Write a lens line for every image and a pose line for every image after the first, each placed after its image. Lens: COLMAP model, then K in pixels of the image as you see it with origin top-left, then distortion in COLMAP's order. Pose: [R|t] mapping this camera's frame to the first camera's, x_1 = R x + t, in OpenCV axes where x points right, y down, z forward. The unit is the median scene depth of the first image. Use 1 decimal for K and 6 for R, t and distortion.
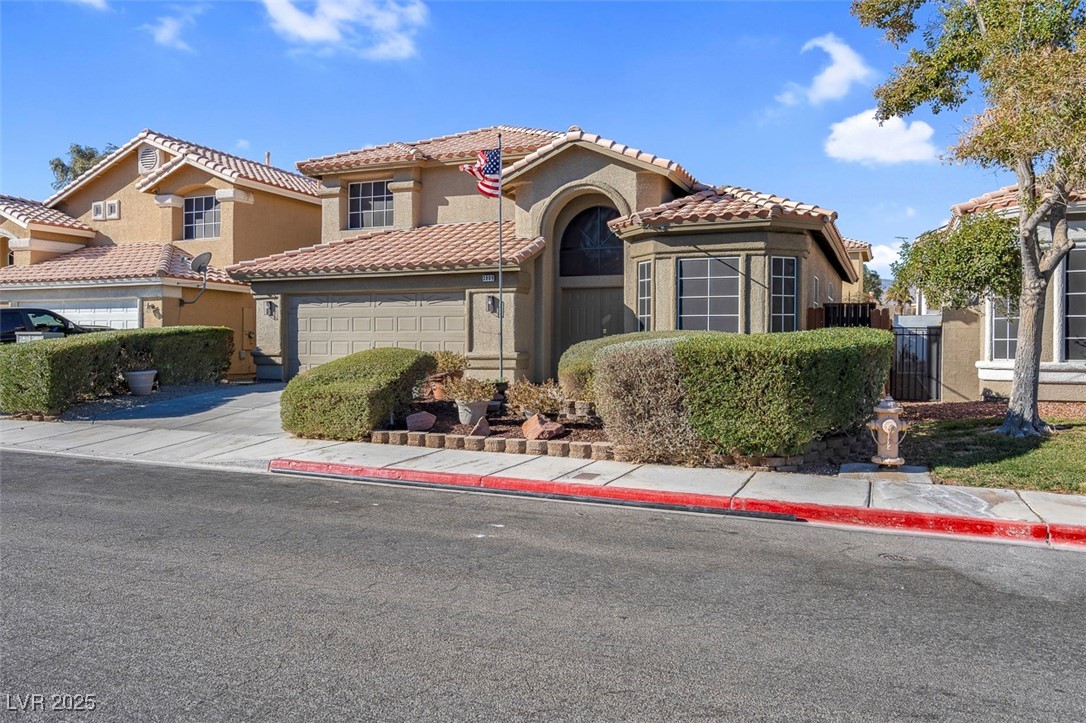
lens RADIAL K [[810.4, 0, 542.3], [0, 810.4, 359.6], [0, 0, 1]] dist [-0.002865, 0.000491]
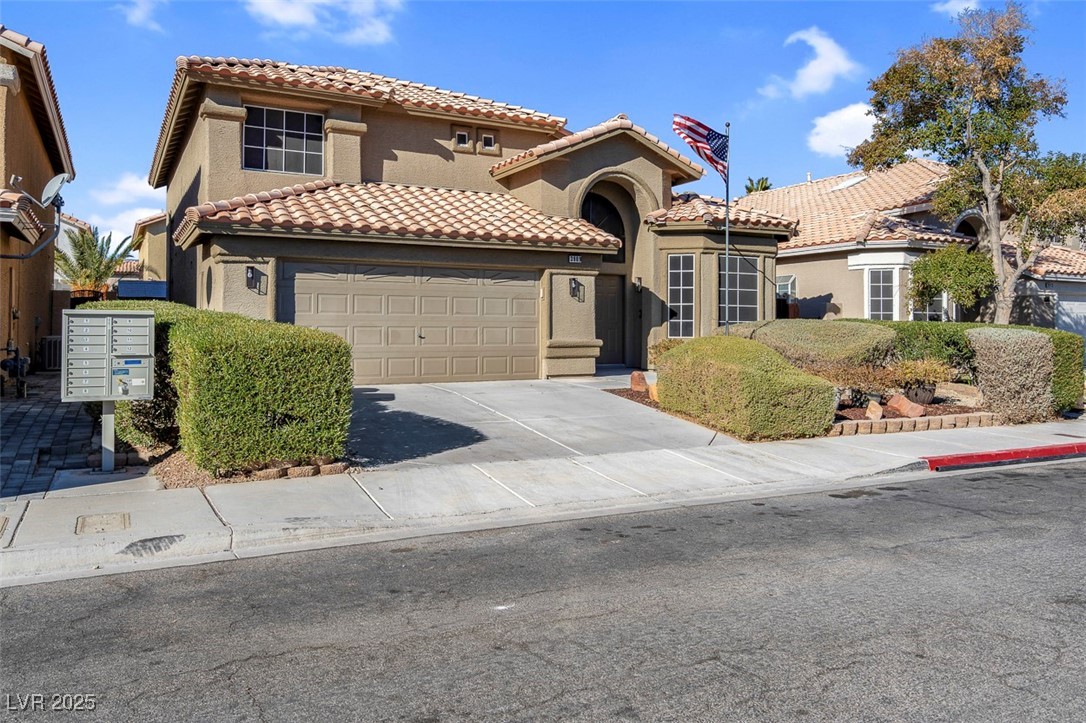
lens RADIAL K [[810.4, 0, 536.6], [0, 810.4, 321.1], [0, 0, 1]] dist [-0.002865, 0.000491]
pose [[0.633823, 0.005384, 0.773460, -0.784199], [0.010438, 0.999825, -0.015514, -0.015689], [-0.773408, 0.017906, 0.633656, 0.438811]]
